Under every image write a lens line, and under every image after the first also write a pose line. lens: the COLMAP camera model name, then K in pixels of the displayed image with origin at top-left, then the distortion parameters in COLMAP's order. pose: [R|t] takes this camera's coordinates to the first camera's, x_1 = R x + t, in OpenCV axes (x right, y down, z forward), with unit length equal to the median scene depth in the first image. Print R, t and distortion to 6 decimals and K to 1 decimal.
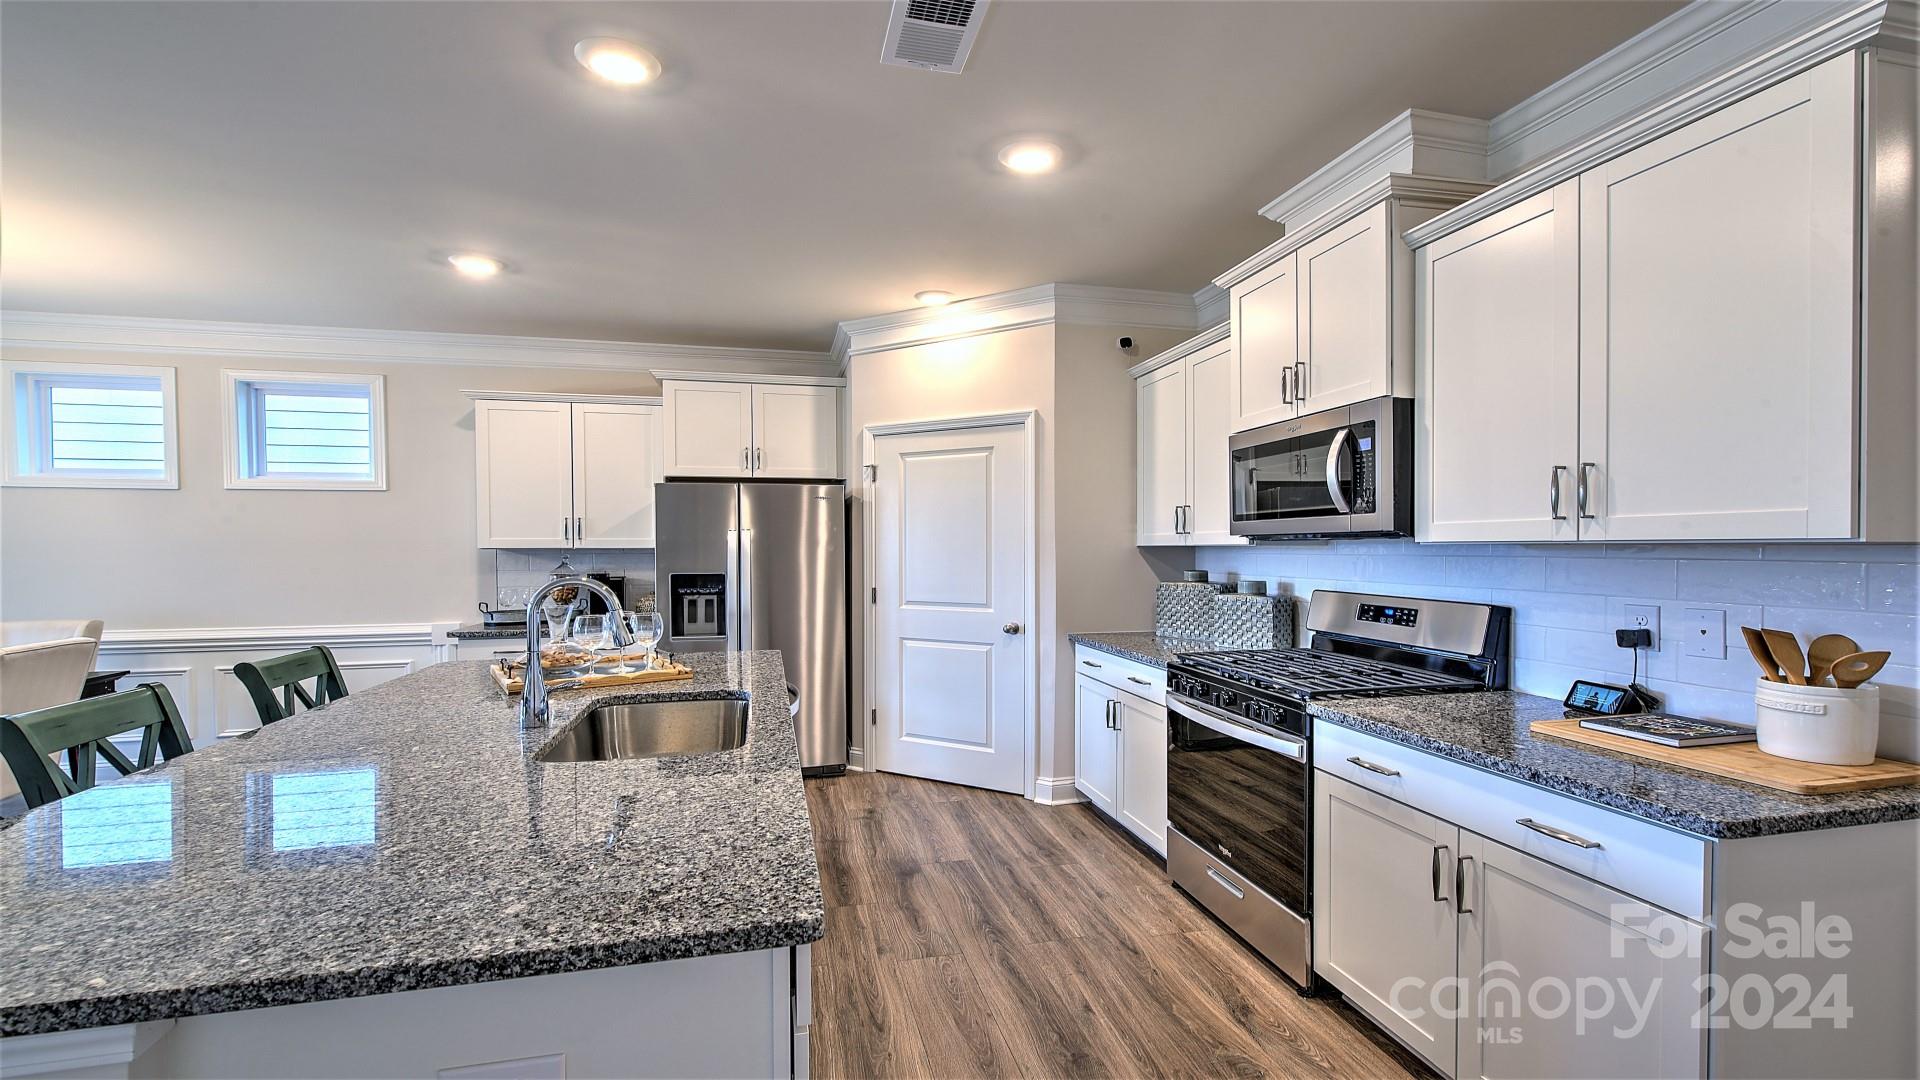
lens RADIAL K [[823.0, 0, 970.2], [0, 823.0, 551.9], [0, 0, 1]] dist [0.012160, -0.008497]
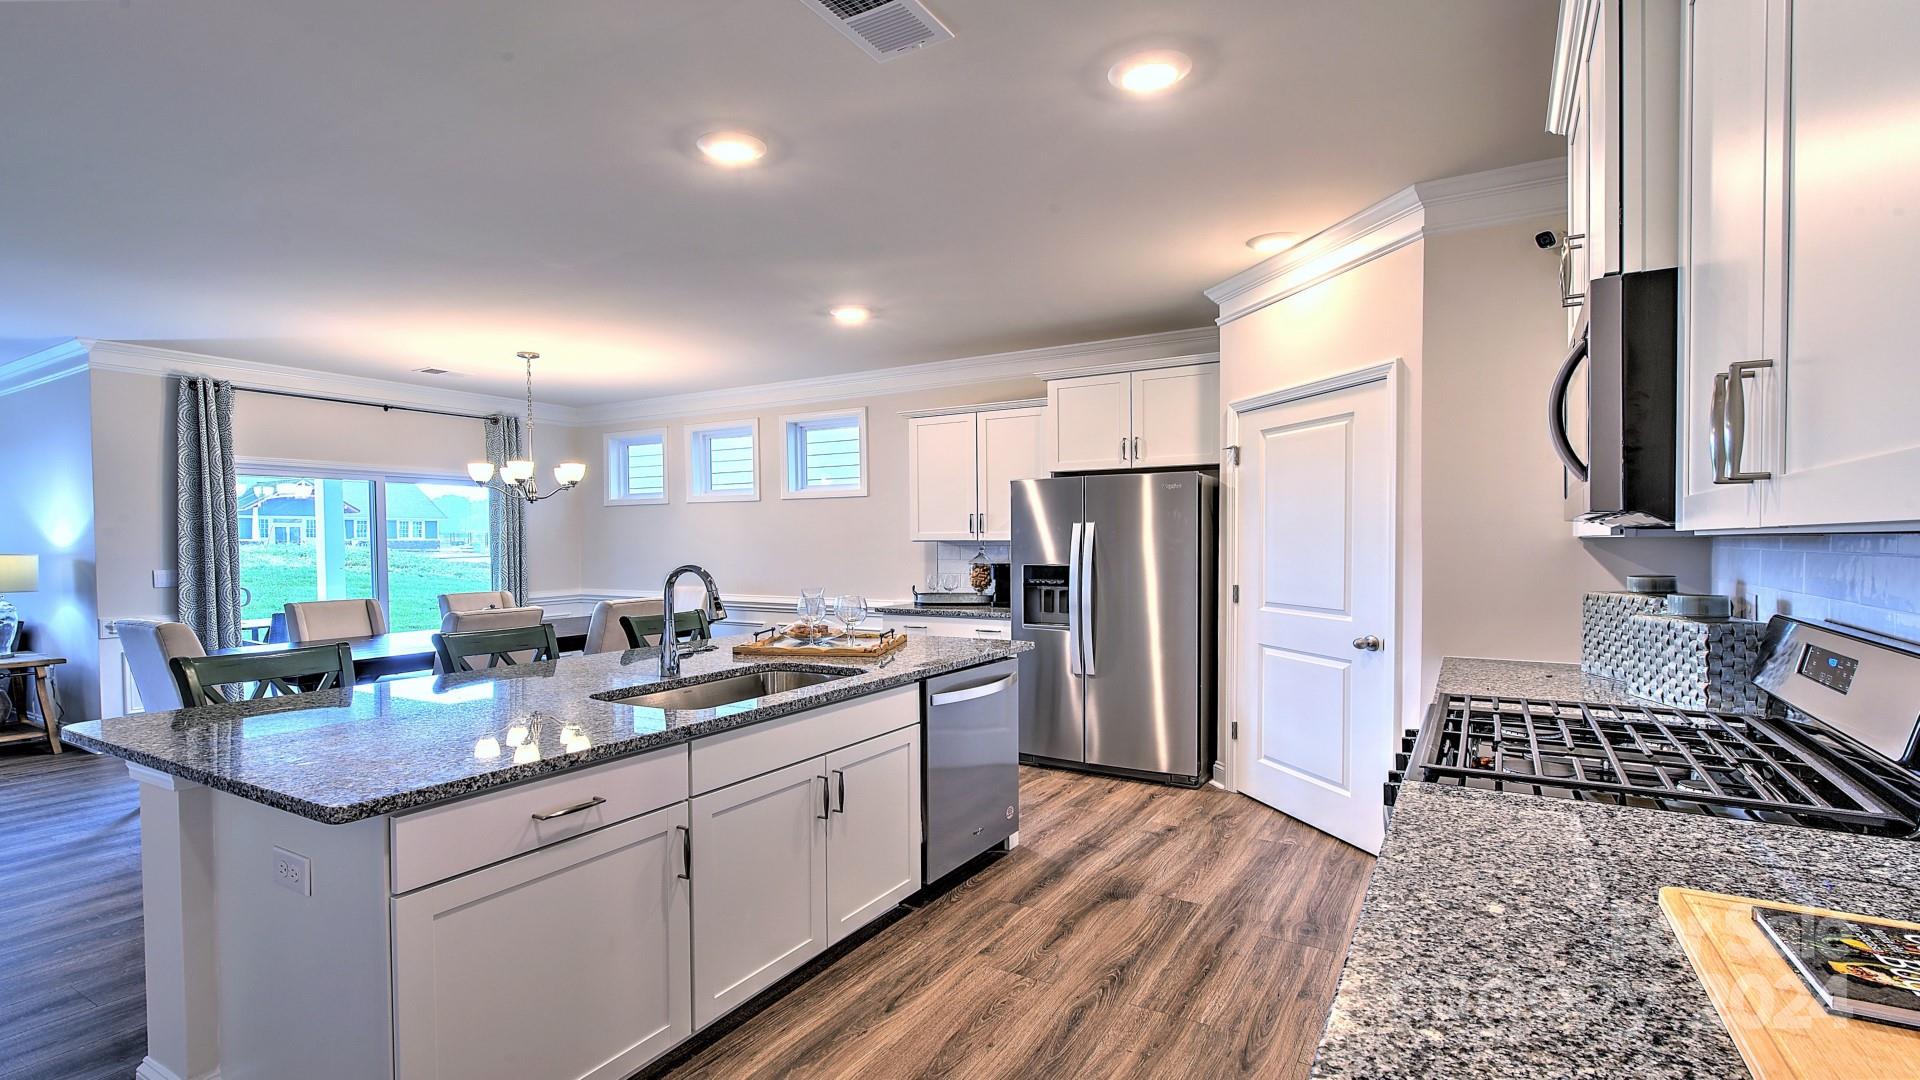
lens RADIAL K [[854.0, 0, 964.7], [0, 854.0, 555.4], [0, 0, 1]] dist [0.014755, -0.009517]
pose [[0.719173, 0.012090, -0.694725, 0.346527], [-0.001932, 0.999880, 0.015401, -0.002254], [0.694828, -0.009734, 0.719110, 0.152143]]
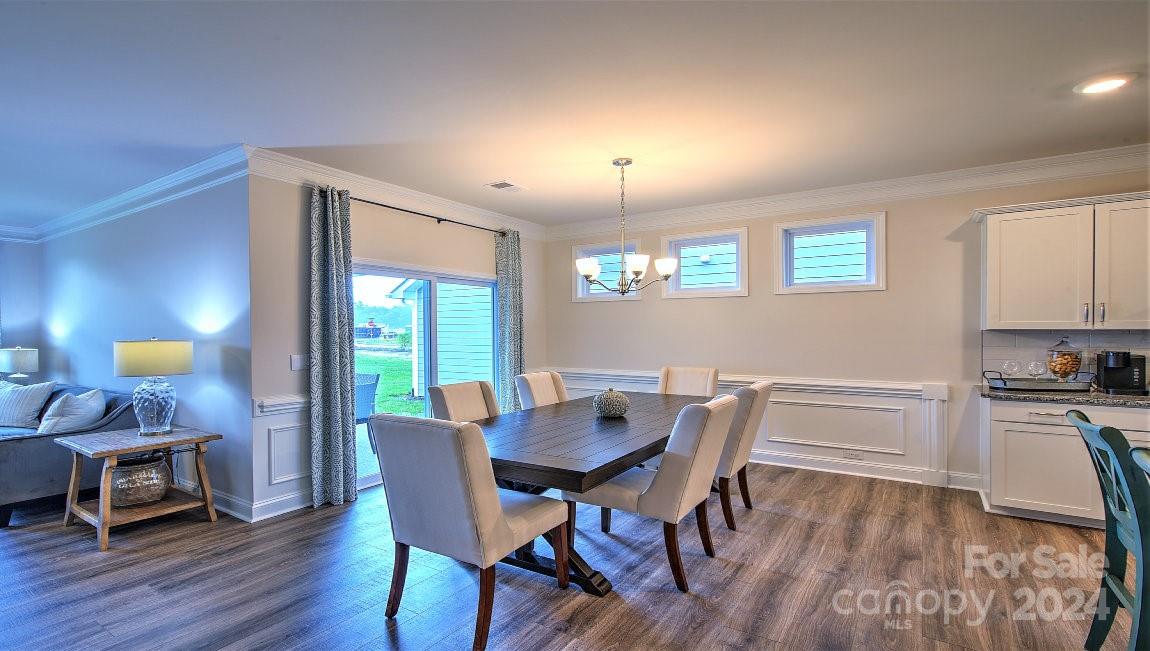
lens RADIAL K [[511.7, 0, 576.8], [0, 511.7, 333.4], [0, 0, 1]] dist [-0.000920, -0.000564]
pose [[0.699034, 0.003685, -0.715079, -0.430026], [-0.003031, 0.999993, 0.002190, 0.002044], [0.715082, 0.000637, 0.699040, -0.020473]]
